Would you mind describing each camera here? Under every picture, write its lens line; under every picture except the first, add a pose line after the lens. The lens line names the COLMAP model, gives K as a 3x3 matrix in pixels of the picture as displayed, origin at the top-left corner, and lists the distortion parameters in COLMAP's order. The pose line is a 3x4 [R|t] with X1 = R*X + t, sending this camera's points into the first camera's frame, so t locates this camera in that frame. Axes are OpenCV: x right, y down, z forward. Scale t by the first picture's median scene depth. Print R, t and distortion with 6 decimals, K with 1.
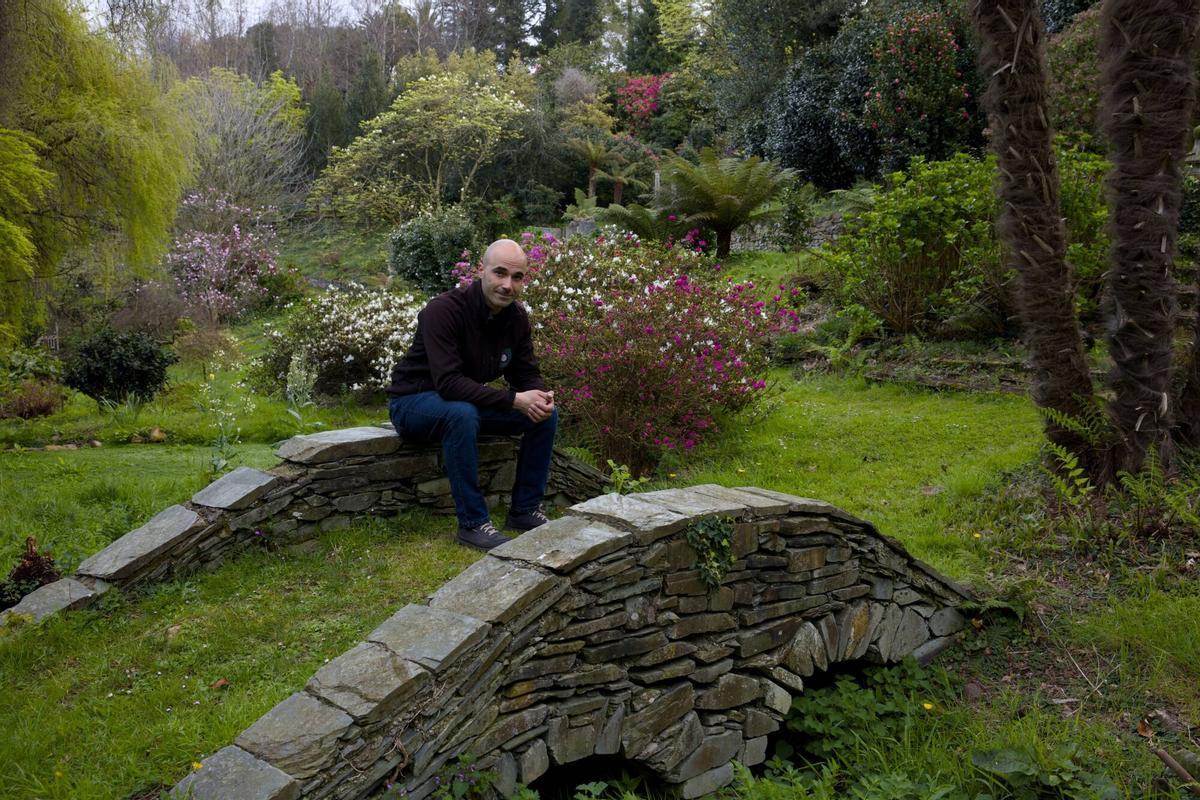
lens RADIAL K [[1240.6, 0, 600.3], [0, 1240.6, 400.5], [0, 0, 1]] dist [0.005227, 0.000000]
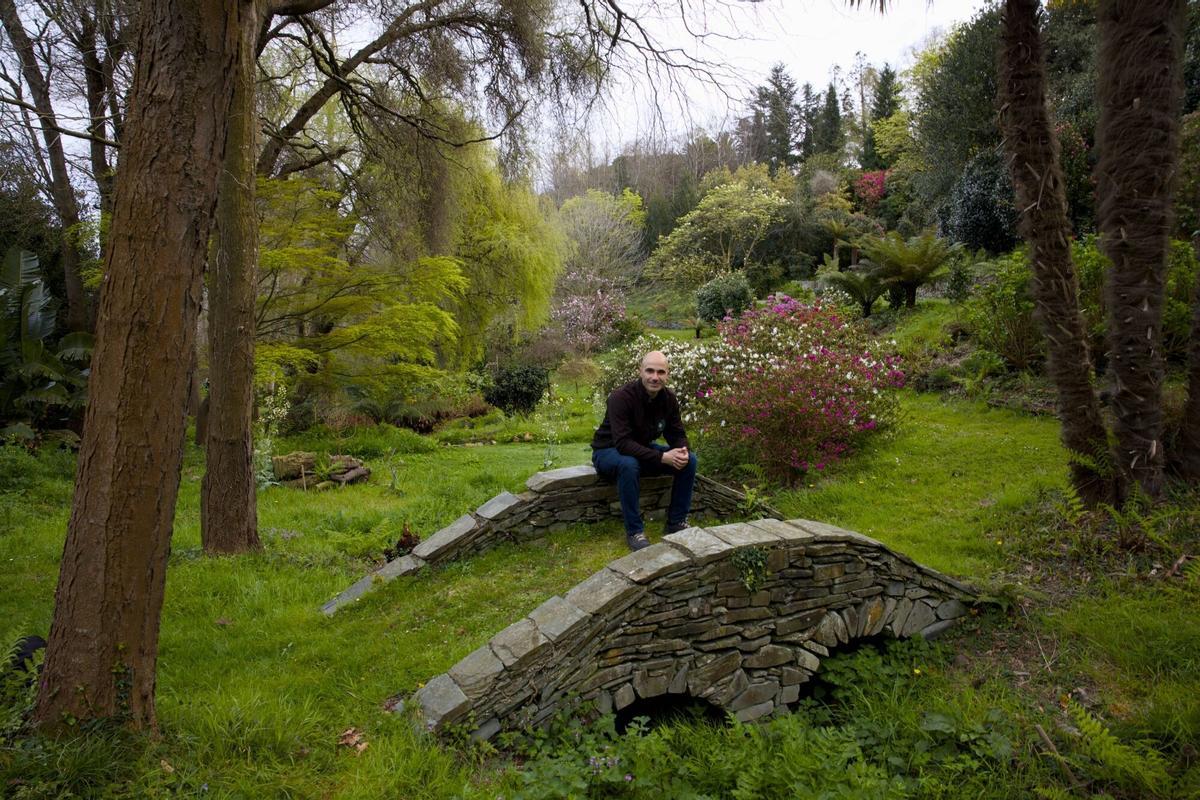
lens RADIAL K [[834.5, 0, 597.0], [0, 834.5, 398.0], [0, 0, 1]] dist [-0.085410, 0.033341]
pose [[0.952450, -0.007821, -0.304594, 0.144627], [0.009890, 0.999937, 0.005252, -0.064703], [0.304534, -0.008015, 0.952468, -0.031725]]
